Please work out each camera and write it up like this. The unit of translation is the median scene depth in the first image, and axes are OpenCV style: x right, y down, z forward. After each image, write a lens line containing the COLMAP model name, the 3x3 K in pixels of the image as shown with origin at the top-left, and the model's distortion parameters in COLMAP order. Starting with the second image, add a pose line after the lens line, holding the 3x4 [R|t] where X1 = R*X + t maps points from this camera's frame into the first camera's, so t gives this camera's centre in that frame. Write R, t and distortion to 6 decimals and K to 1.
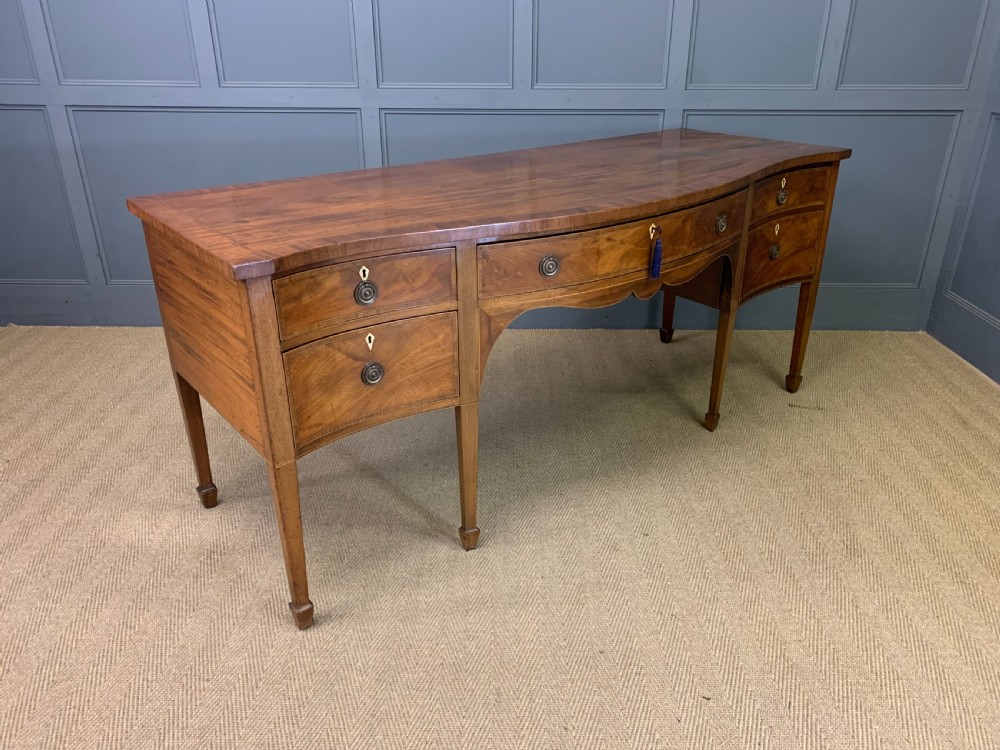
lens RADIAL K [[753.4, 0, 495.1], [0, 753.4, 371.9], [0, 0, 1]] dist [0.074556, -0.073821]
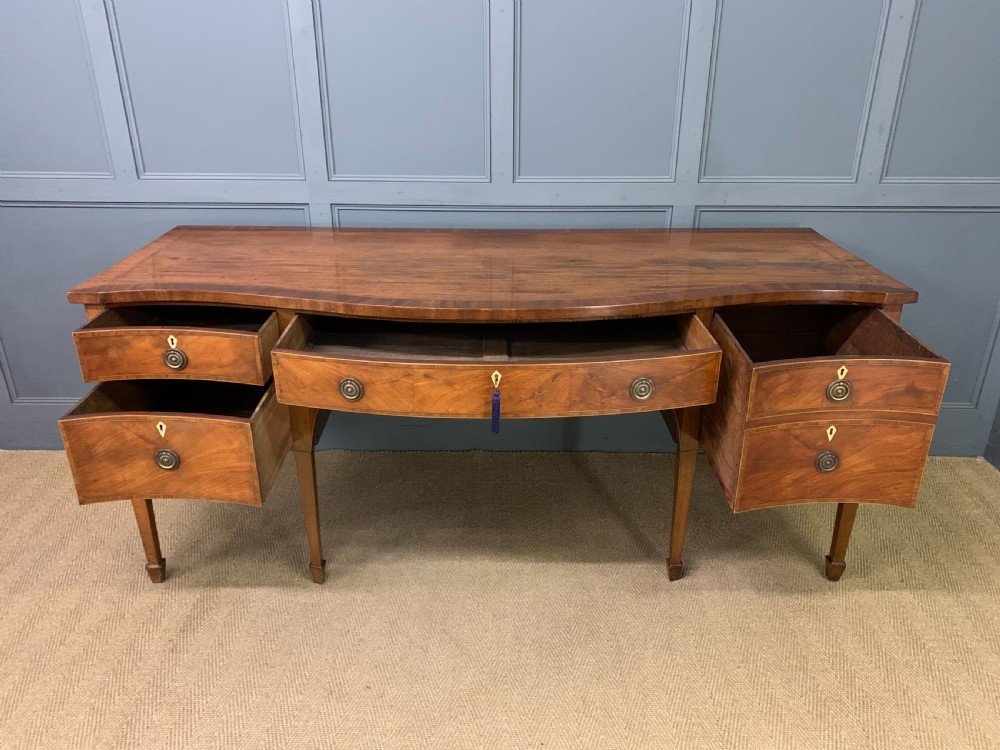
lens RADIAL K [[766.6, 0, 499.7], [0, 766.6, 367.6], [0, 0, 1]] dist [0.037975, -0.041001]
pose [[0.796301, 0.247321, -0.552030, 0.865261], [-0.261729, 0.963619, 0.054178, -0.233989], [0.545346, 0.101340, 0.832062, 0.234023]]
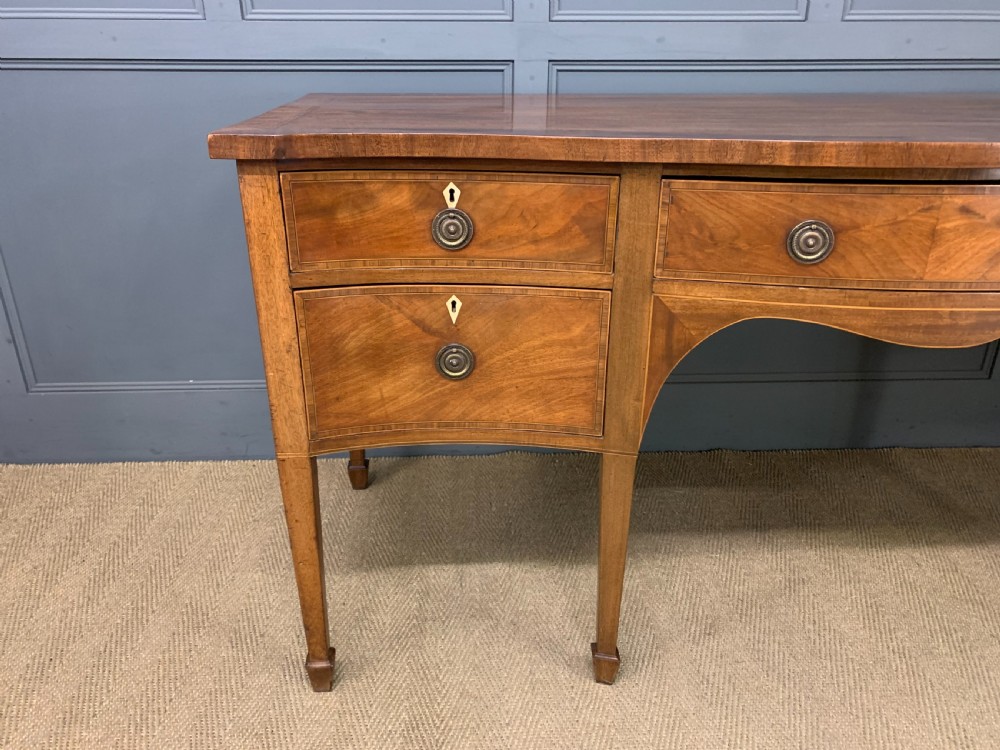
lens RADIAL K [[753.4, 0, 495.1], [0, 753.4, 371.9], [0, 0, 1]] dist [0.074556, -0.073821]
pose [[0.823598, 0.229799, -0.518535, 0.198685], [-0.243969, 0.968878, 0.041877, -0.023905], [0.512021, 0.092016, 0.854030, 0.478348]]
